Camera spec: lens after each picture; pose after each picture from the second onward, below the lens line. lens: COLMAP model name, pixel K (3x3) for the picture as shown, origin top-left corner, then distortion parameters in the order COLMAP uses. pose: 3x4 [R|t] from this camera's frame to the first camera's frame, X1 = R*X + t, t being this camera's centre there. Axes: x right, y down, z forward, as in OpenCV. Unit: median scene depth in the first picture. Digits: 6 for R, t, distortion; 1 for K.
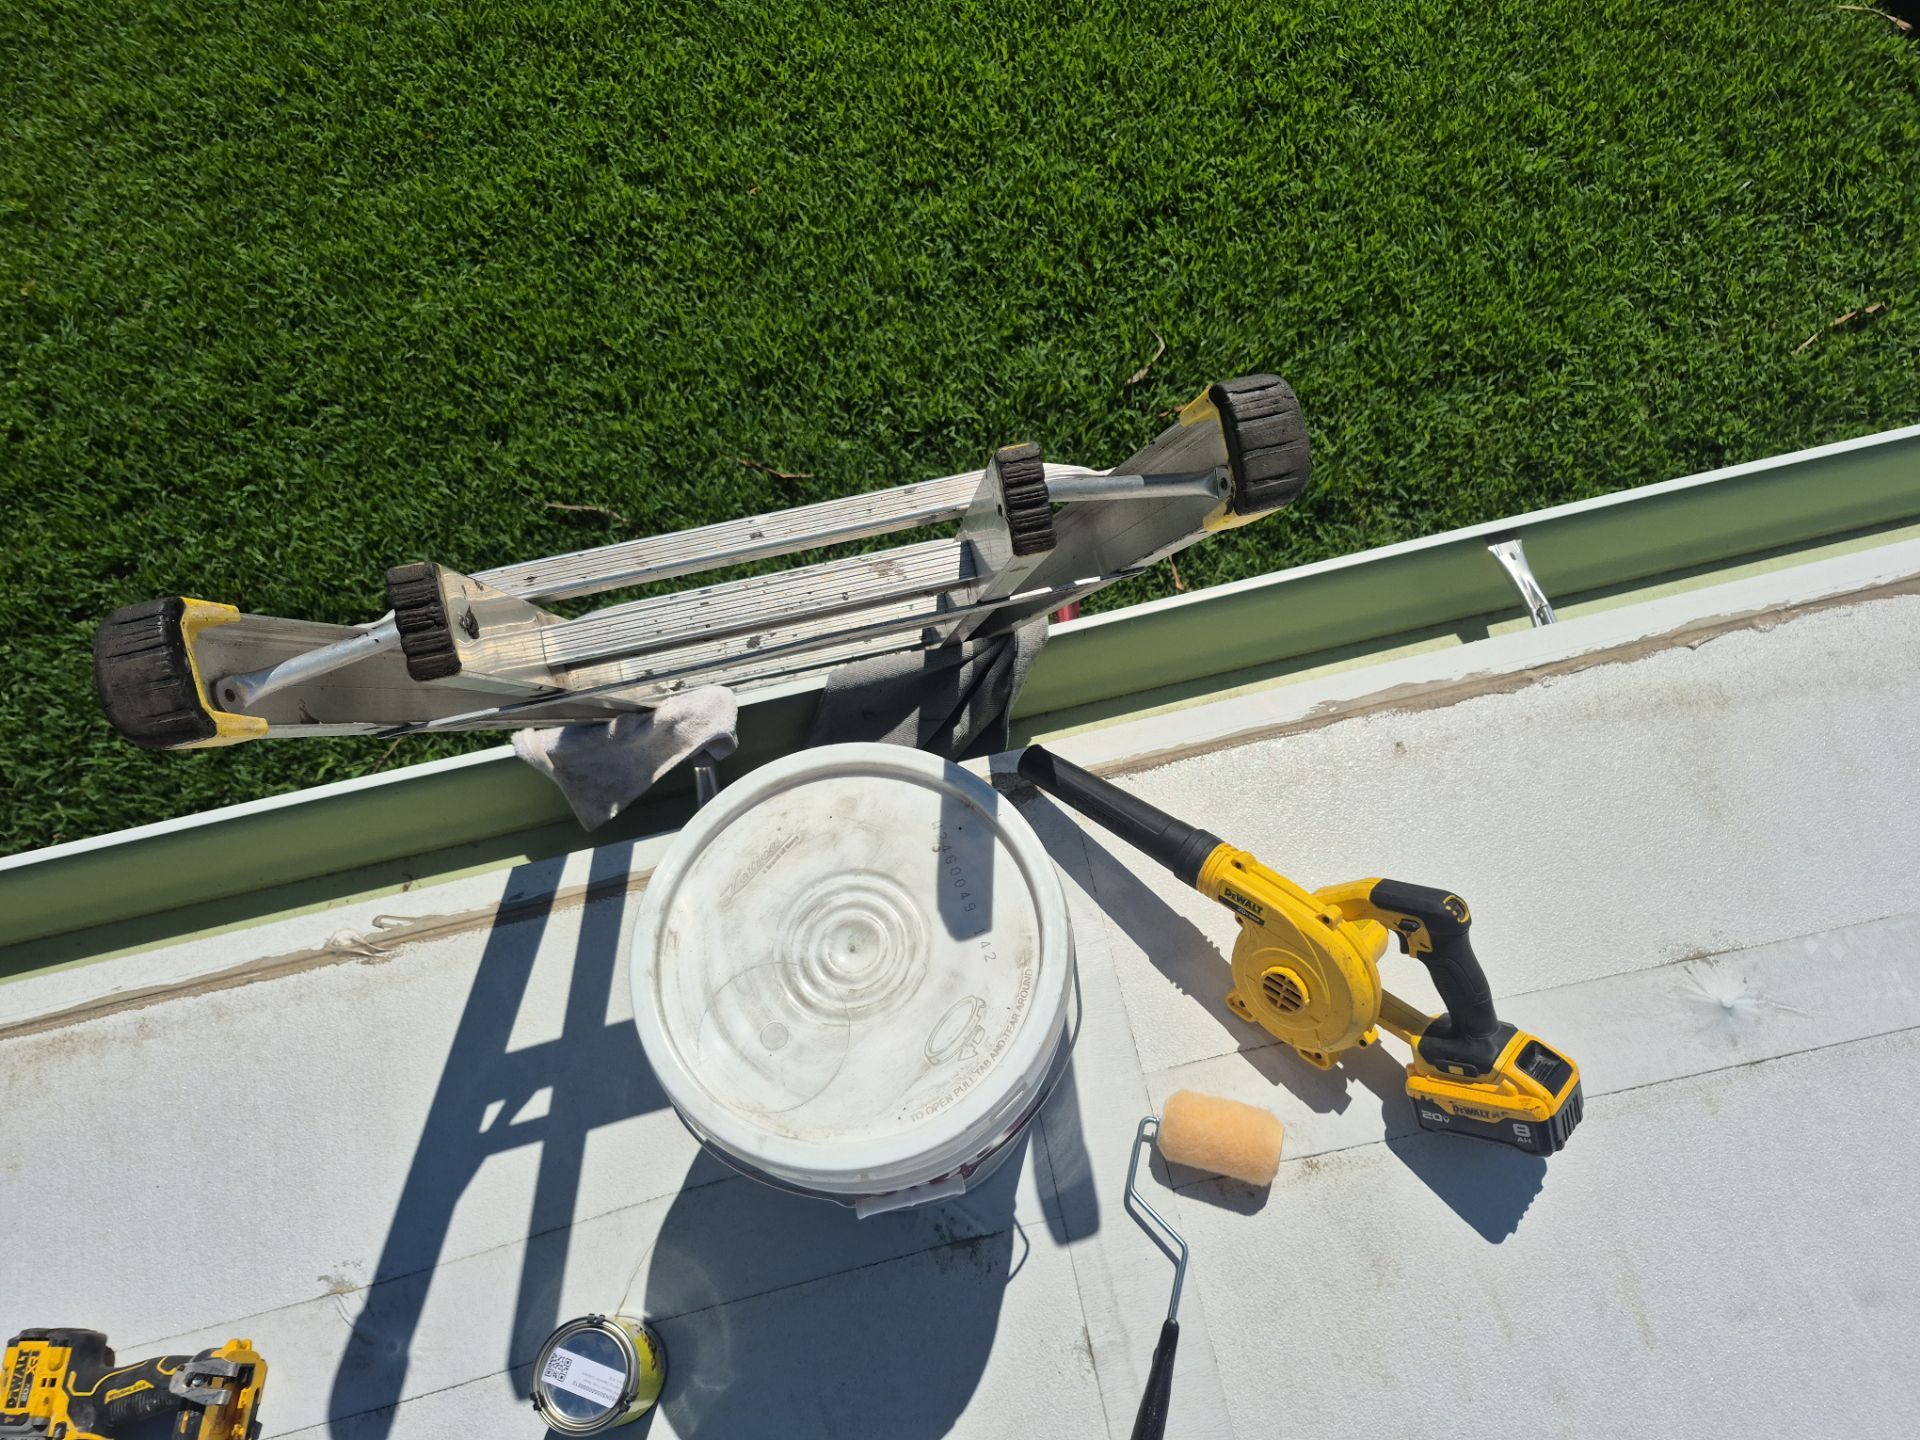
lens RADIAL K [[1342.2, 0, 965.2], [0, 1342.2, 694.9], [0, 0, 1]] dist [0.077585, -0.096960]
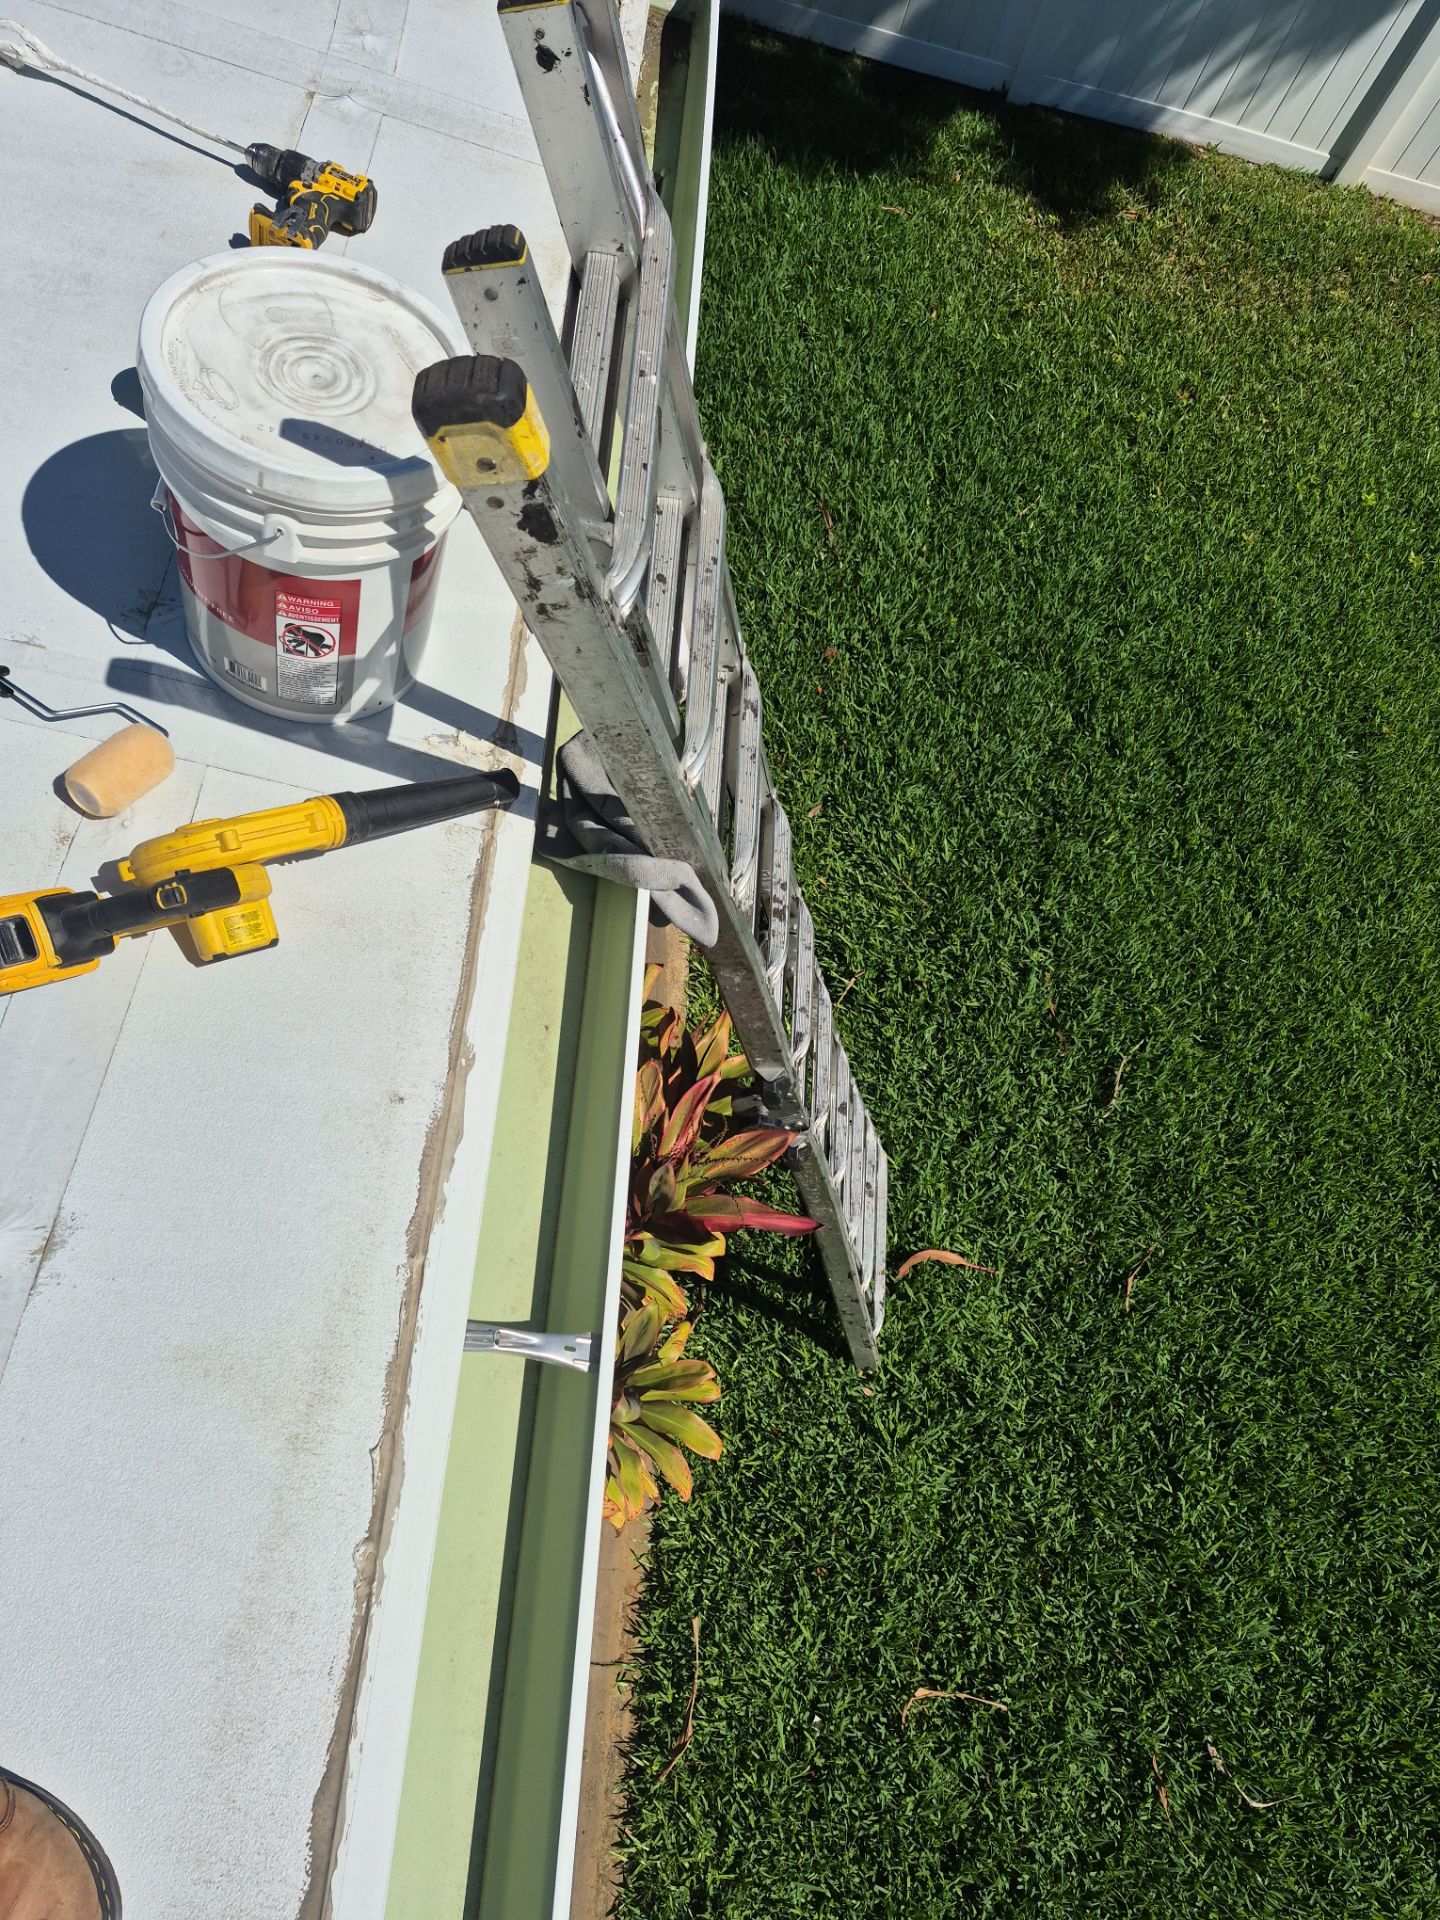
lens RADIAL K [[1309.1, 0, 720.0], [0, 1309.1, 960.0], [0, 0, 1]] dist [0.093429, -0.098641]
pose [[-0.271868, 0.833482, -0.481036, 0.629656], [-0.943461, -0.132334, 0.303924, -0.454270], [0.189658, 0.536466, 0.822335, 0.207311]]
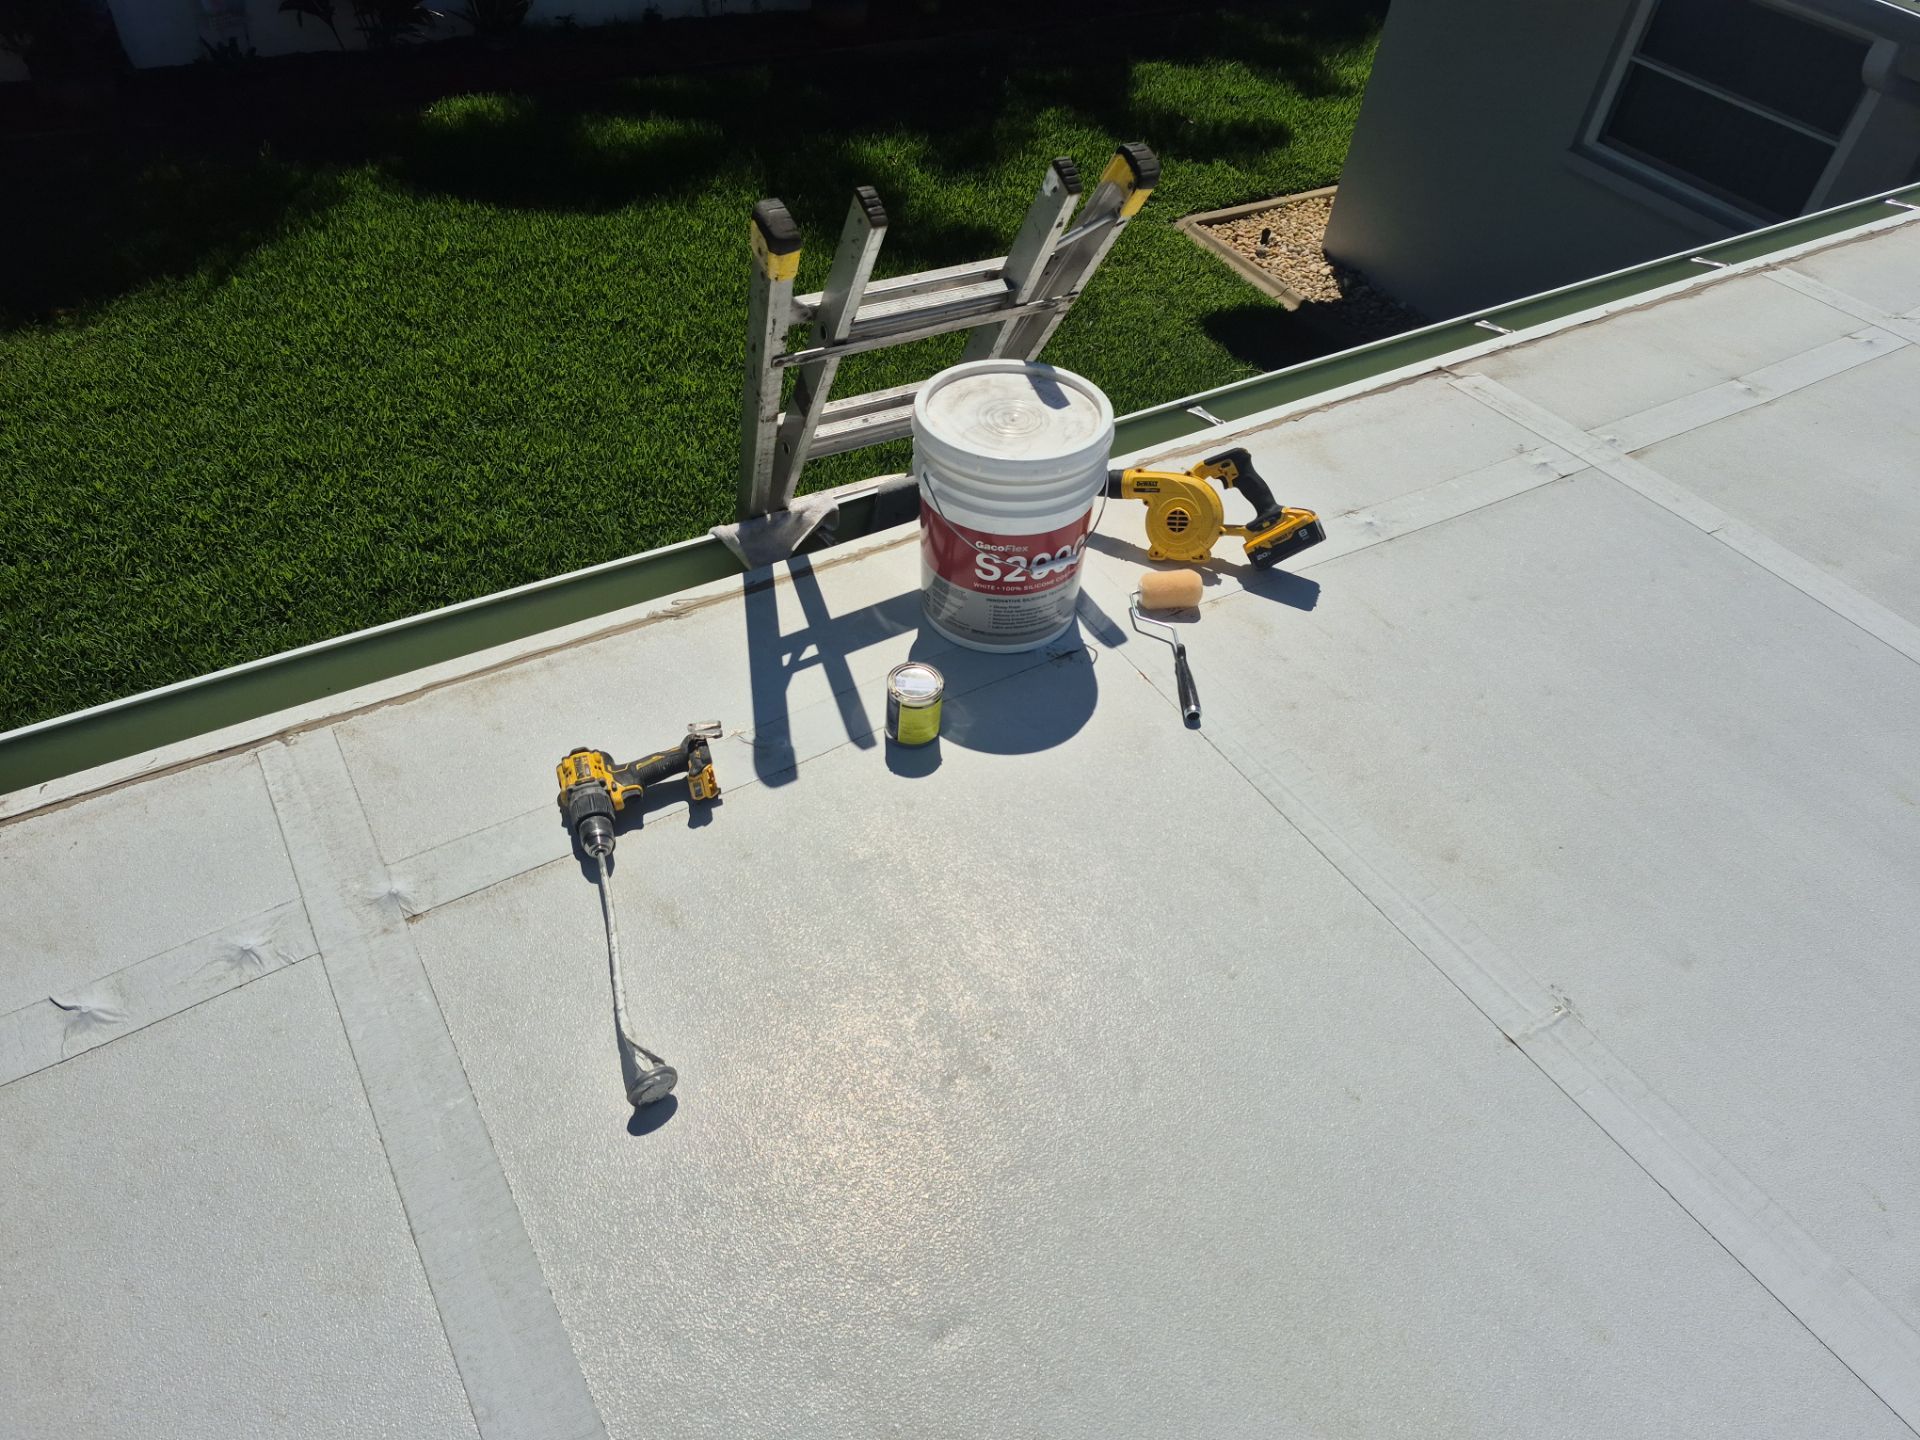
lens RADIAL K [[1342.2, 0, 965.2], [0, 1342.2, 694.9], [0, 0, 1]] dist [0.077585, -0.096960]
pose [[0.938234, -0.143953, 0.314634, -0.617893], [0.249432, 0.911615, -0.326715, 0.877808], [-0.239793, 0.385014, 0.891214, -0.508052]]
